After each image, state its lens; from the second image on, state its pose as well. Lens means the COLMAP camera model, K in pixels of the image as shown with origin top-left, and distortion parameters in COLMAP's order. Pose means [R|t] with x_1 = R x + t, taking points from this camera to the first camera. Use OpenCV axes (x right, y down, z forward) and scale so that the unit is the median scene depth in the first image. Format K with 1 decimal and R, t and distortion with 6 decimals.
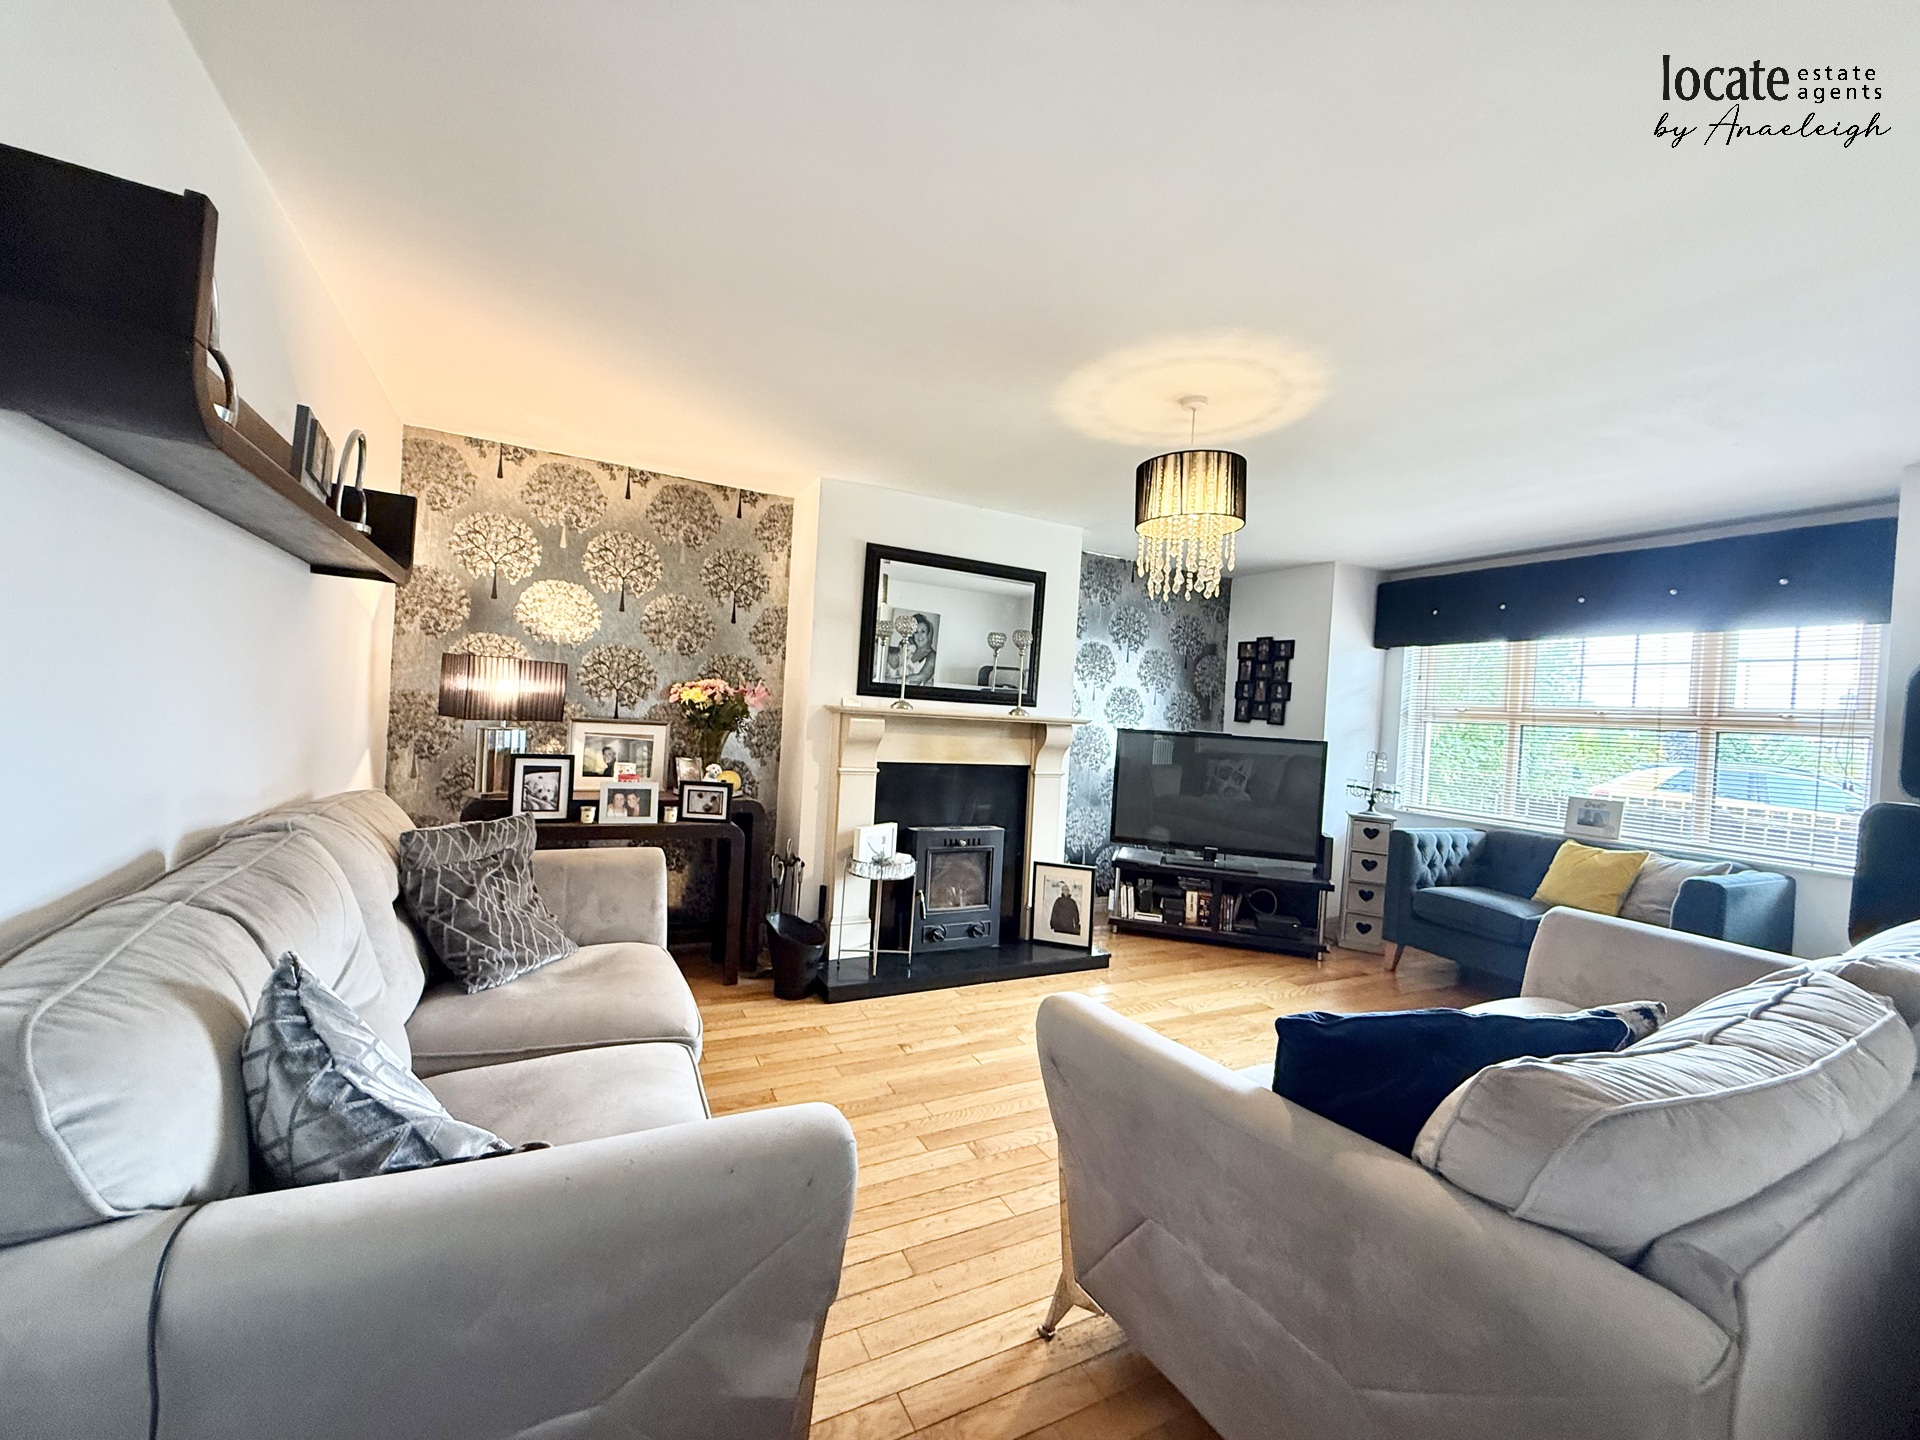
lens RADIAL K [[760.6, 0, 955.2], [0, 760.6, 723.2], [0, 0, 1]] dist [-0.002788, 0.000531]
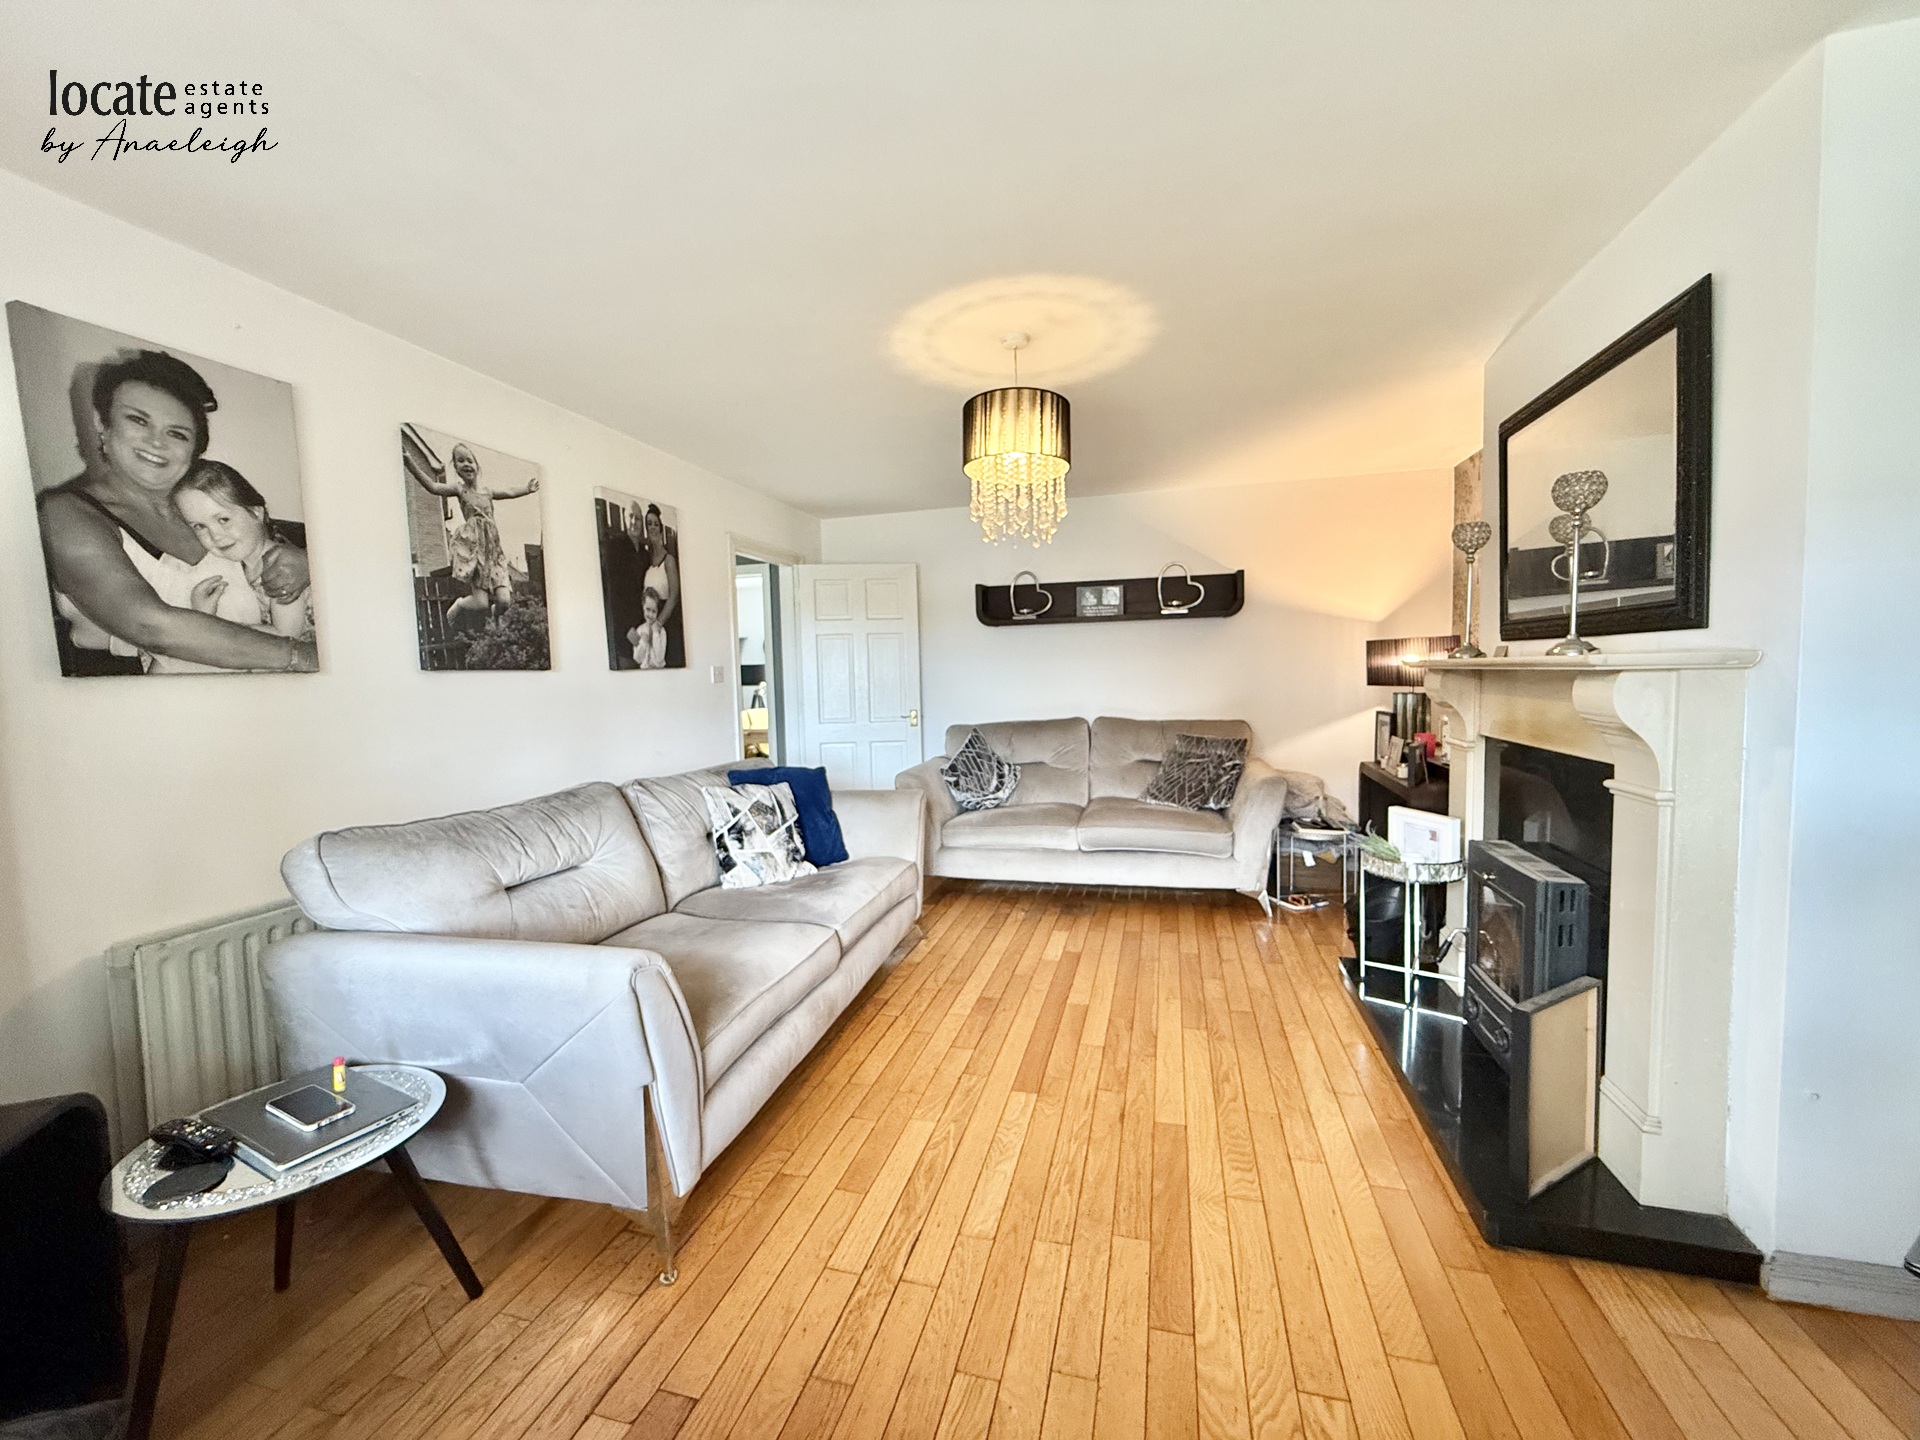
lens RADIAL K [[760.6, 0, 960.0], [0, 760.6, 720.7], [0, 0, 1]] dist [-0.002788, 0.000531]
pose [[-0.678252, 0.001578, -0.734827, 1.027994], [-0.017228, 0.999689, 0.018048, 0.046571], [0.734627, 0.024901, -0.678014, 1.542013]]
